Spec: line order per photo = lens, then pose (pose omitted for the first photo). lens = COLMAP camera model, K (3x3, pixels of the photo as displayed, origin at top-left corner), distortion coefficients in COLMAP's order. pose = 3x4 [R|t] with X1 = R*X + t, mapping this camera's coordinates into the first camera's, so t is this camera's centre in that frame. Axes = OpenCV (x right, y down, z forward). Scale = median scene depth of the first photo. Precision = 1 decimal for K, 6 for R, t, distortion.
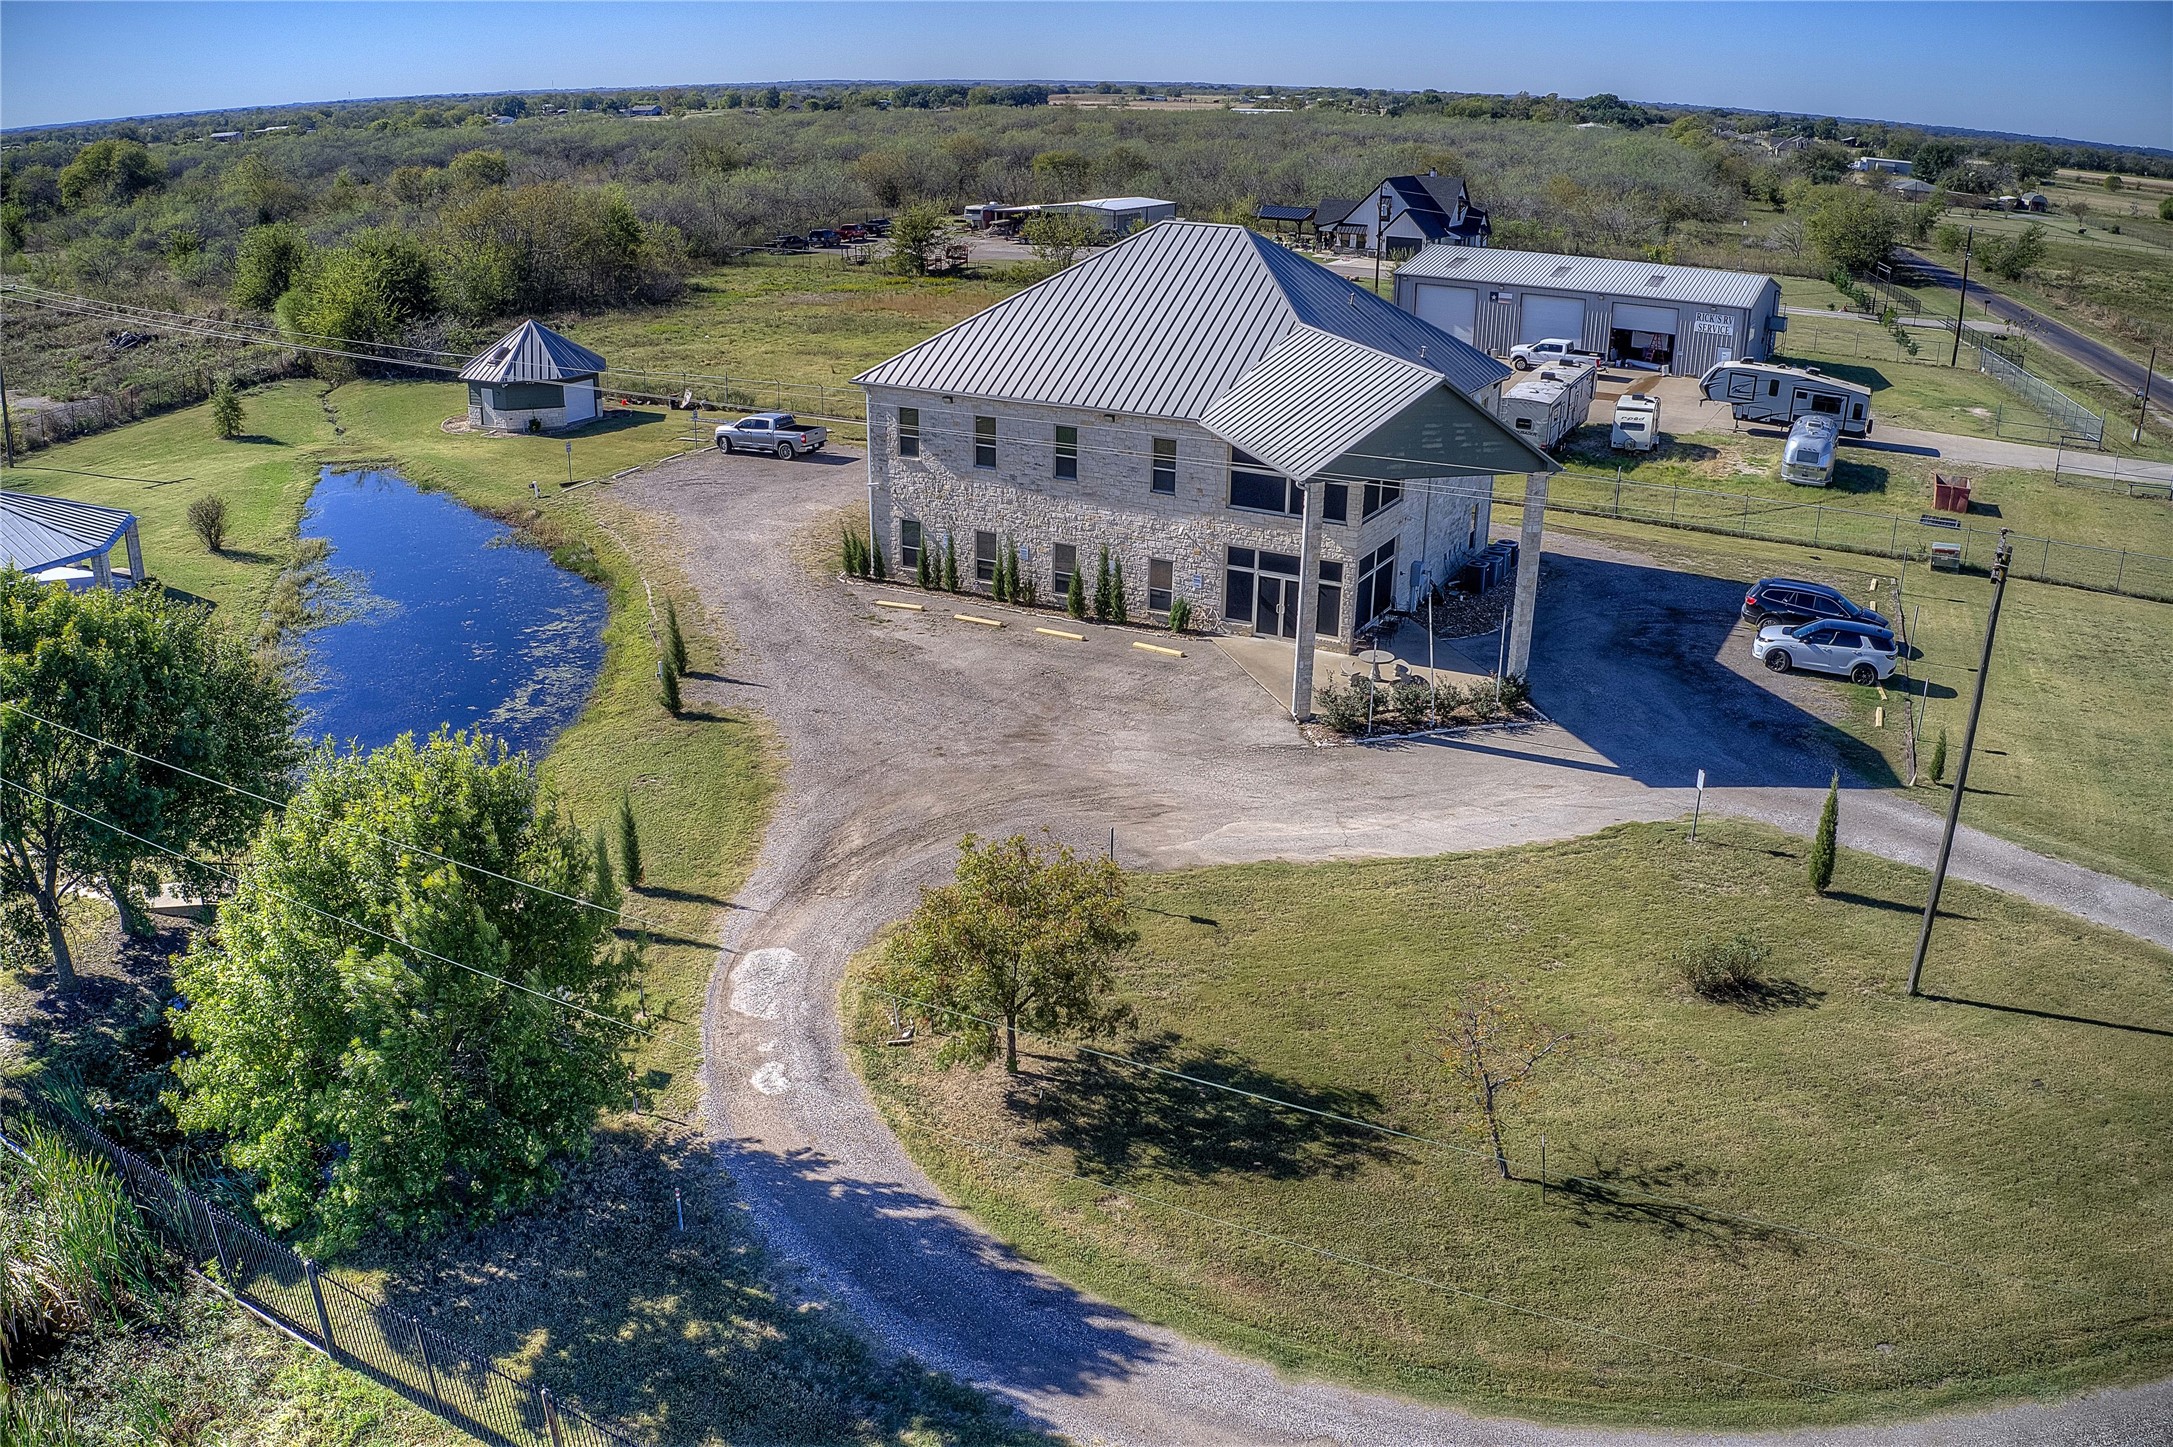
lens RADIAL K [[1712.4, 0, 1062.3], [0, 1712.4, 710.7], [0, 0, 1]] dist [-0.184209, -0.001038]
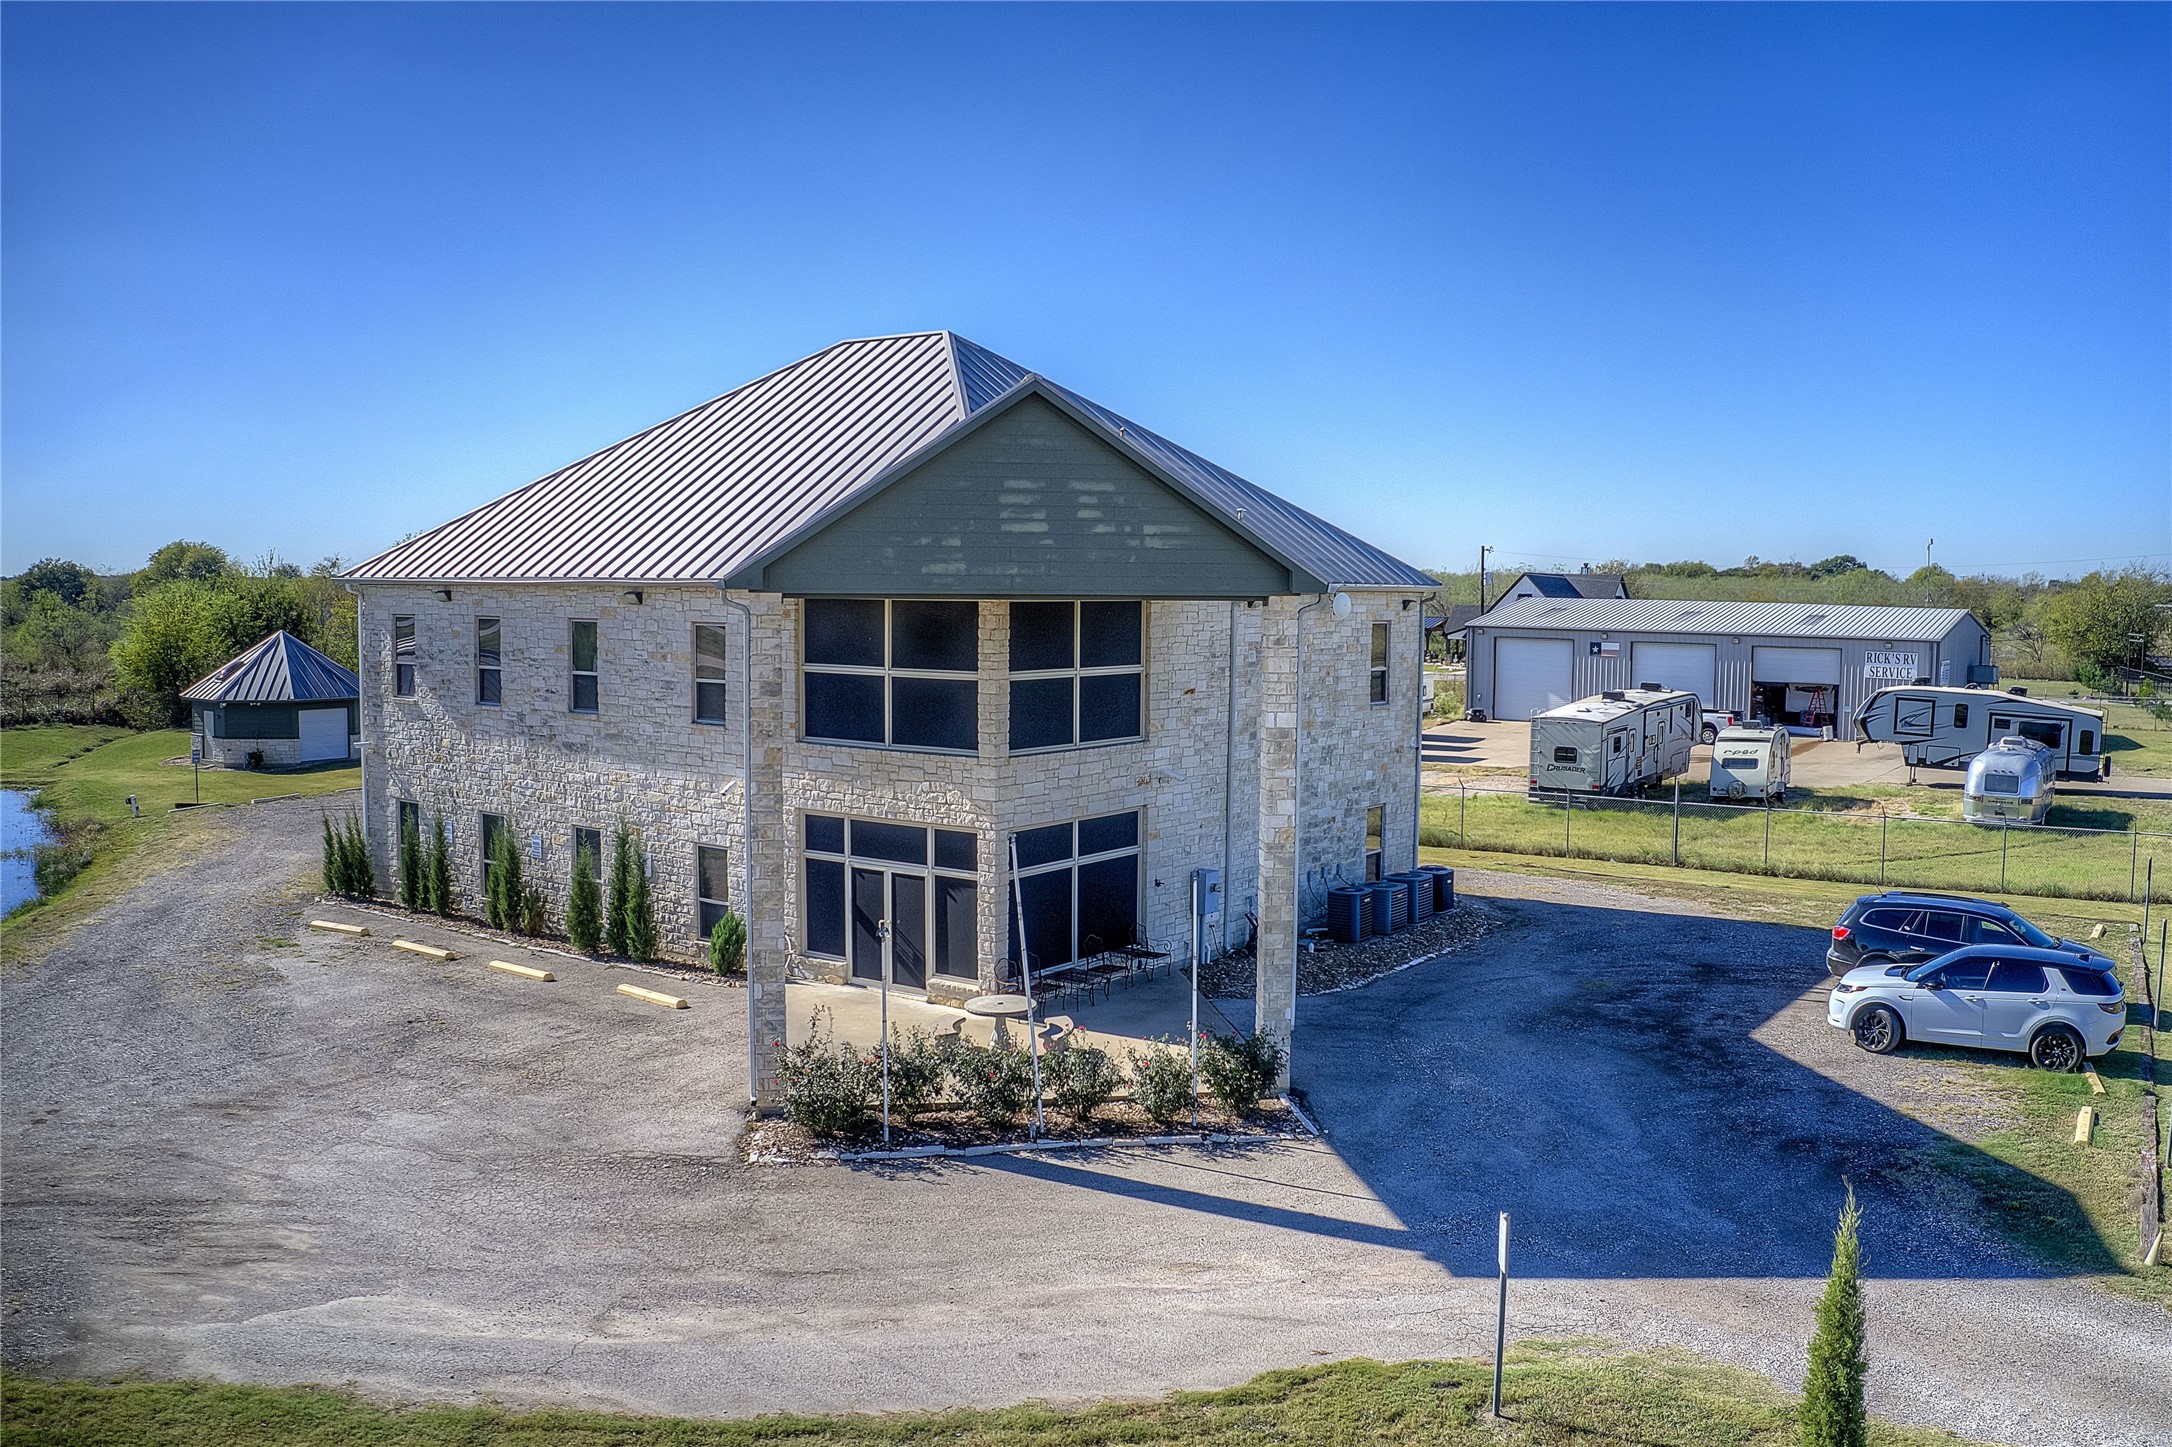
lens RADIAL K [[1817.8, 0, 1126.4], [0, 1817.8, 712.2], [0, 0, 1]] dist [-0.190909, 0.001716]
pose [[0.995519, 0.007626, -0.094249, 0.255066], [-0.034331, 0.957876, -0.285122, 0.032908], [0.088104, 0.287080, 0.953846, 0.456026]]
